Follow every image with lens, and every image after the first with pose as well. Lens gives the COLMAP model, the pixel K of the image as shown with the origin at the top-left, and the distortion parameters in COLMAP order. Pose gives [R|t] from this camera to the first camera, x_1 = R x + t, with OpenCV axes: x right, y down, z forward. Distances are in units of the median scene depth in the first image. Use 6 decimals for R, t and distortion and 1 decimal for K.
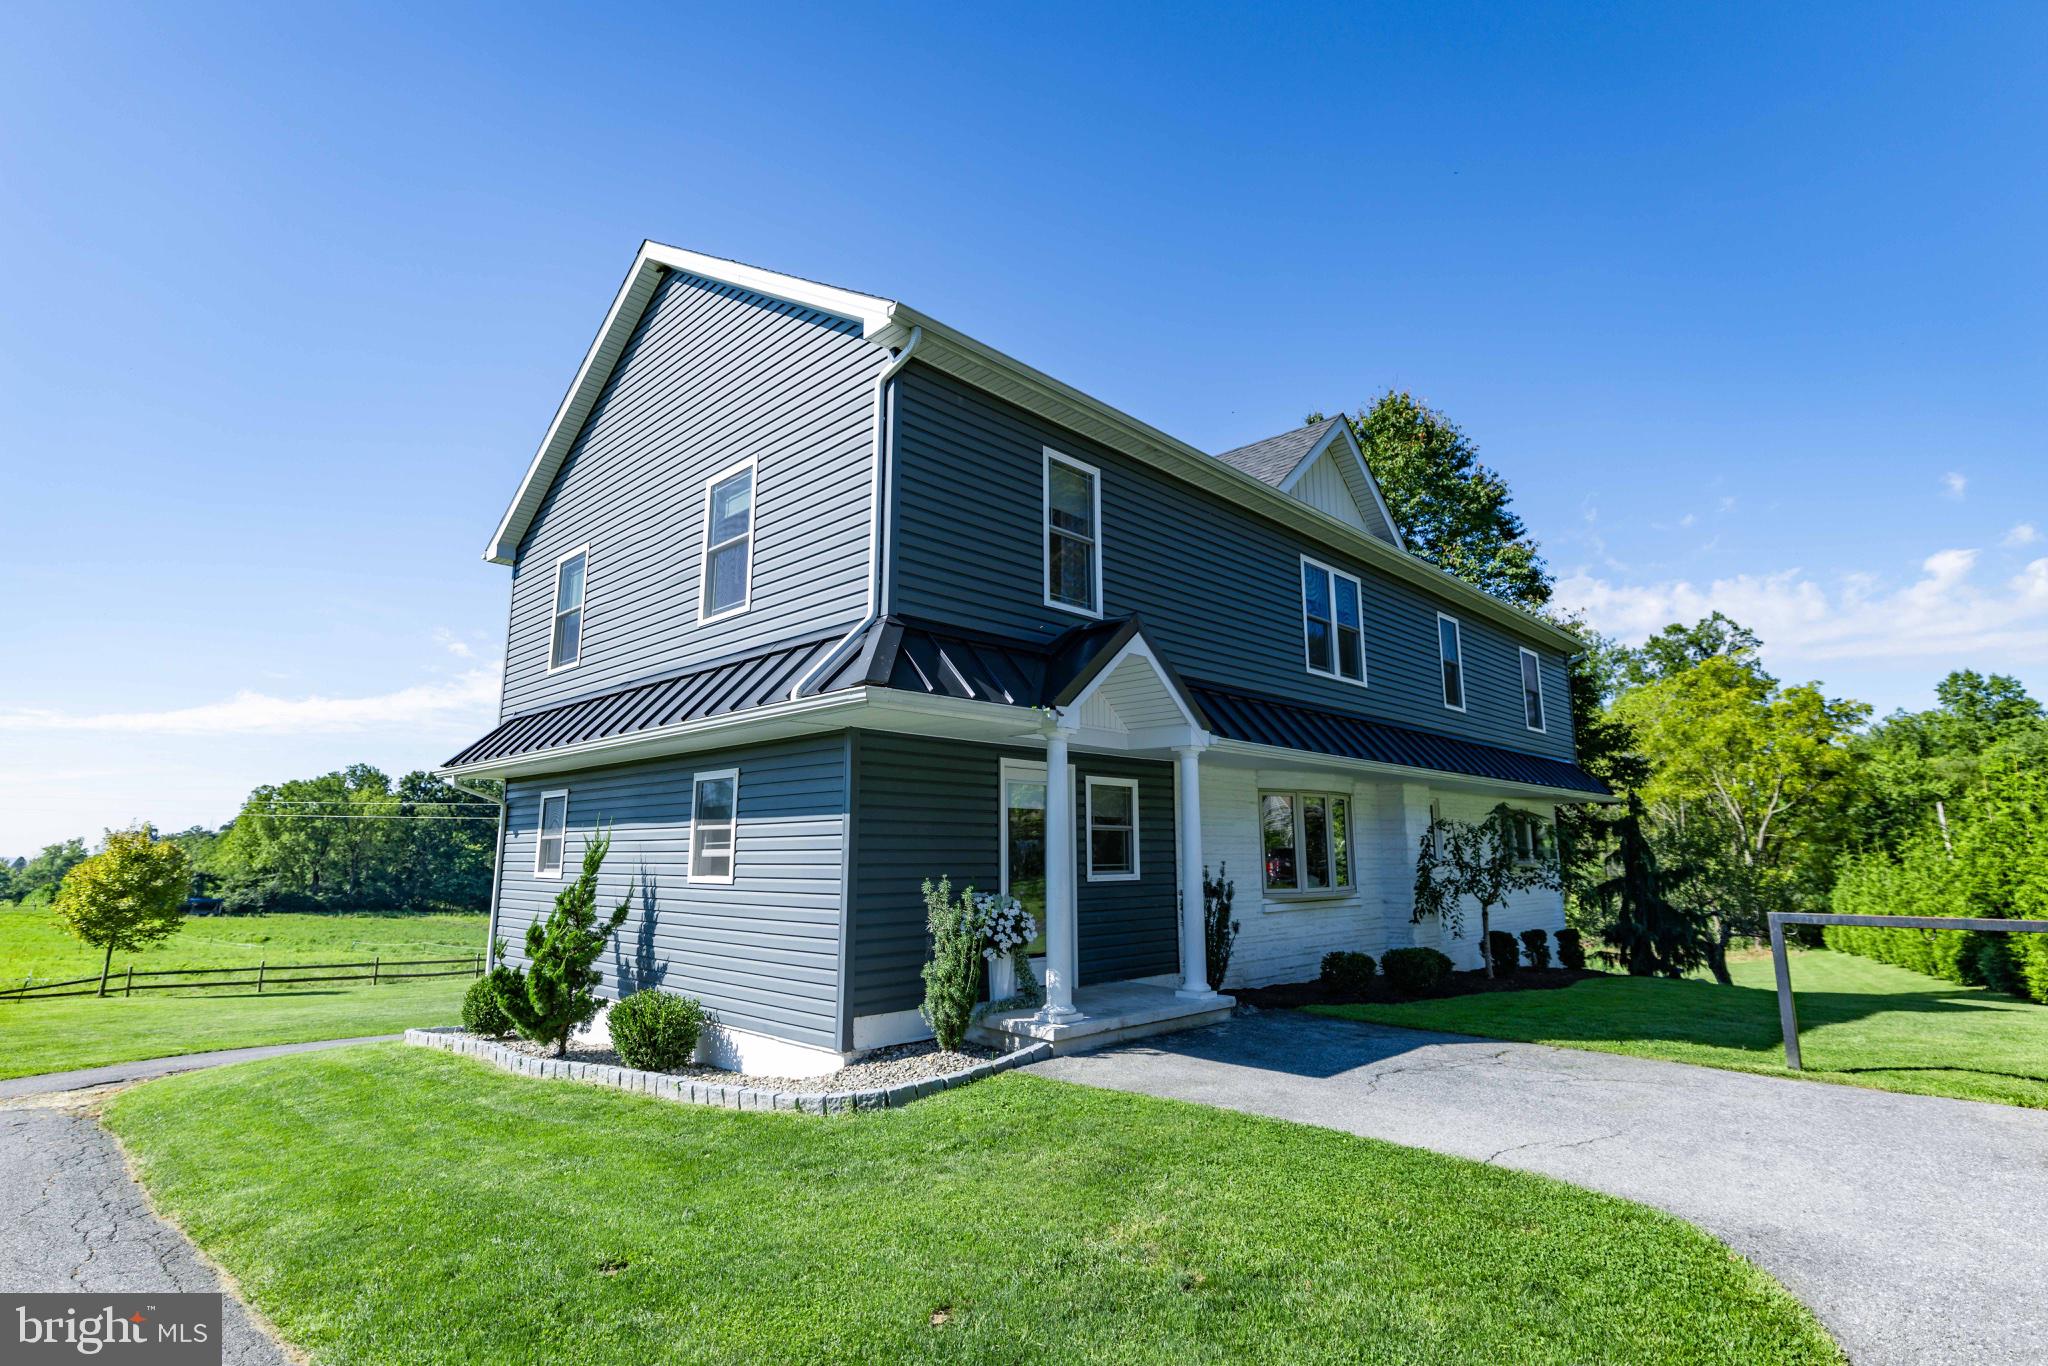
lens RADIAL K [[1004.1, 0, 1029.8], [0, 1004.1, 675.7], [0, 0, 1]] dist [-0.001804, 0.000334]
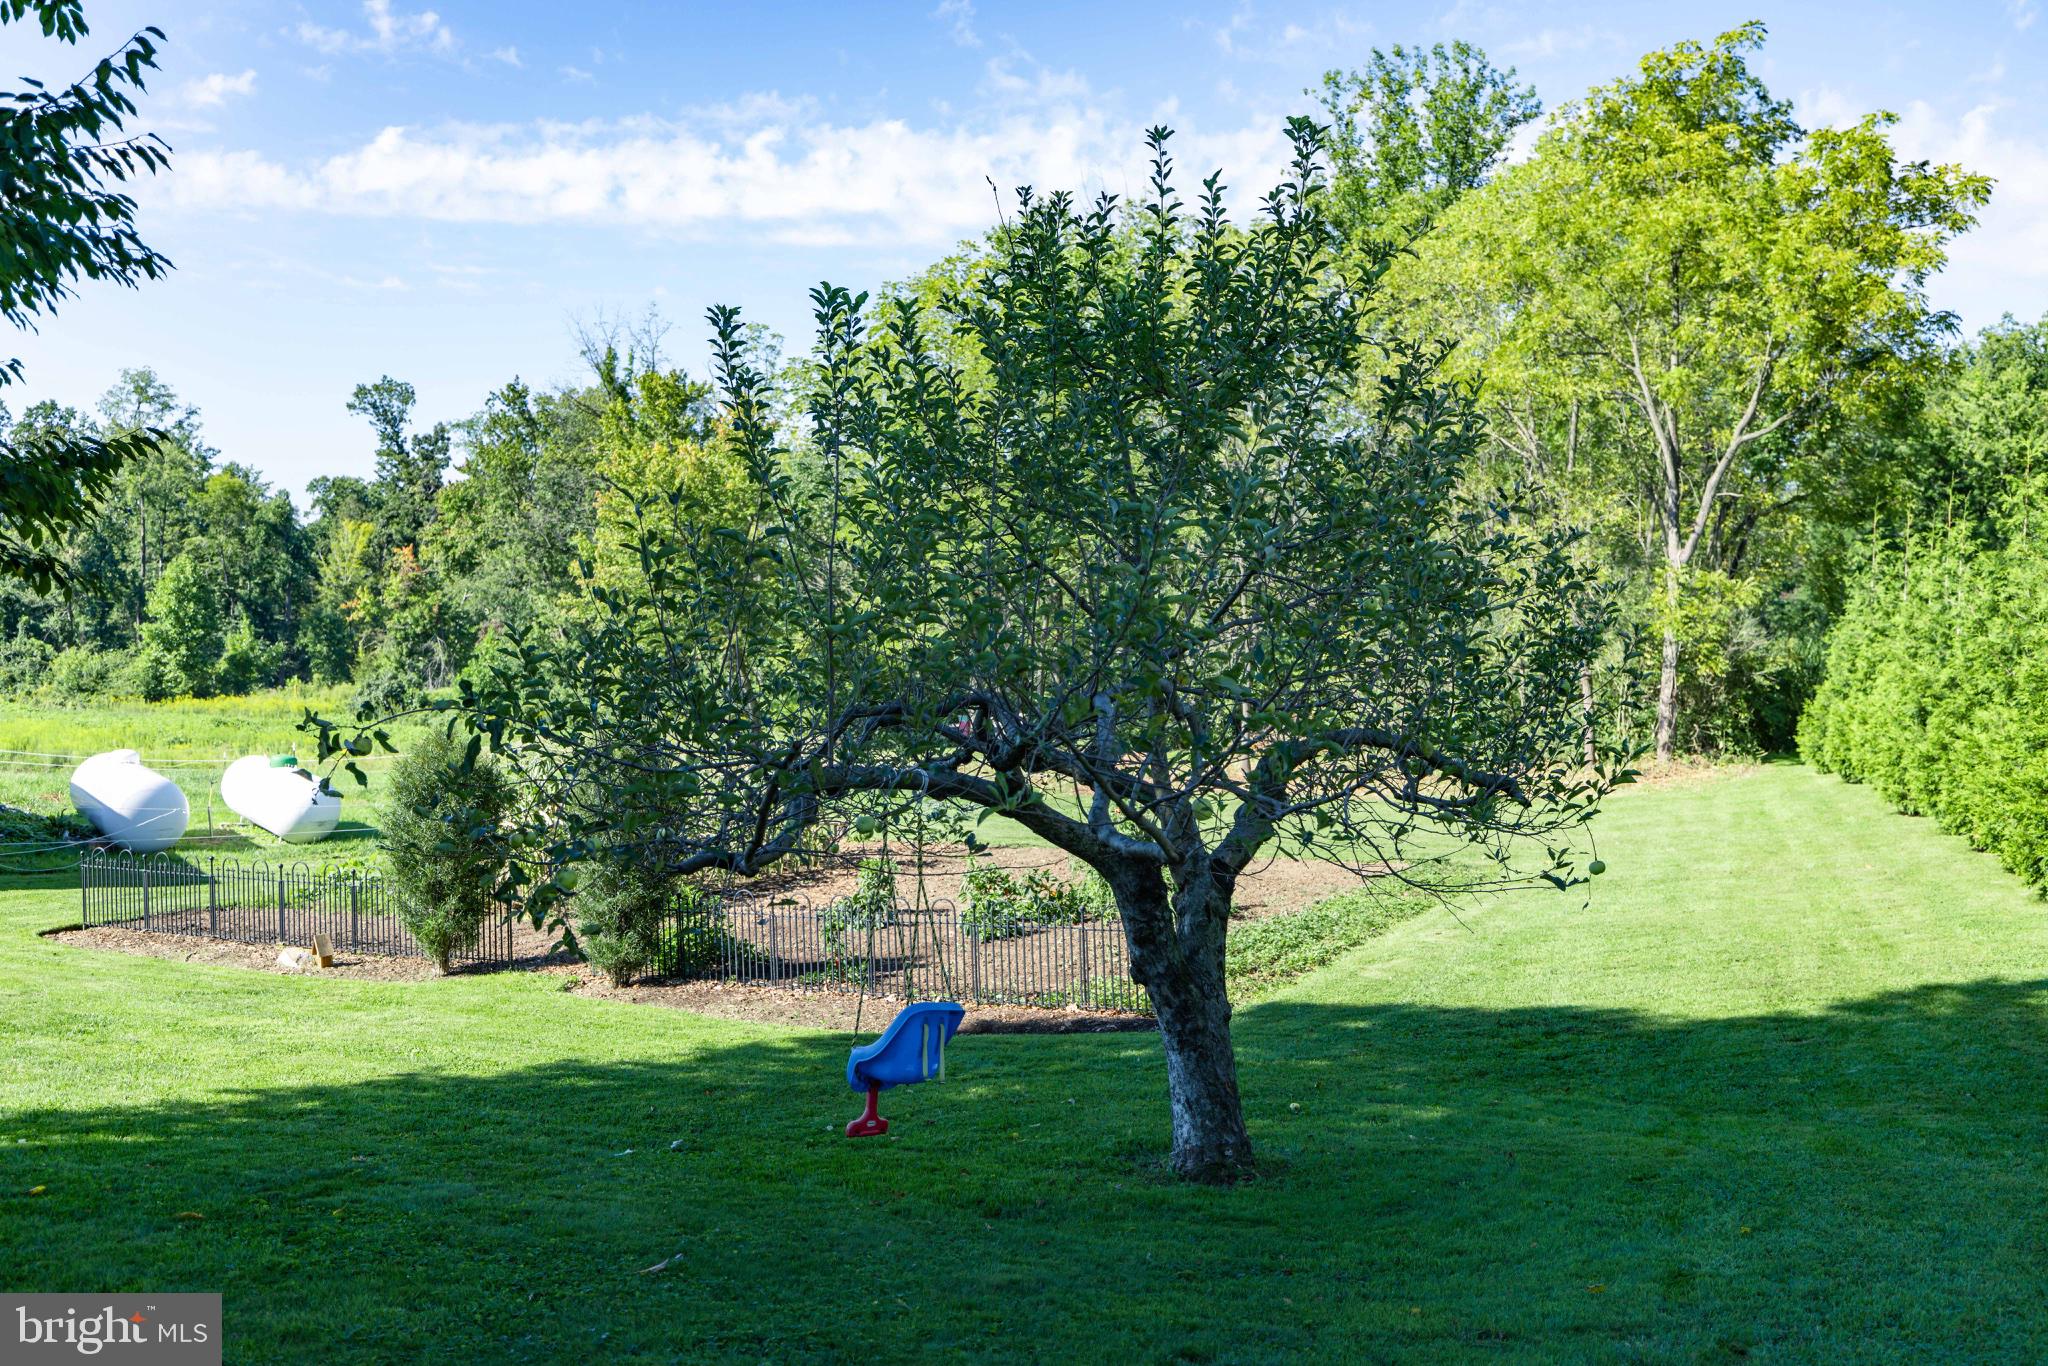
lens RADIAL K [[1938.8, 0, 1022.9], [0, 1938.8, 673.6], [0, 0, 1]] dist [-0.002964, 0.000000]
pose [[0.966844, 0.004686, 0.255327, 0.252715], [-0.064648, 0.971754, 0.226967, 0.068161], [-0.247051, -0.235948, 0.939837, 0.302349]]
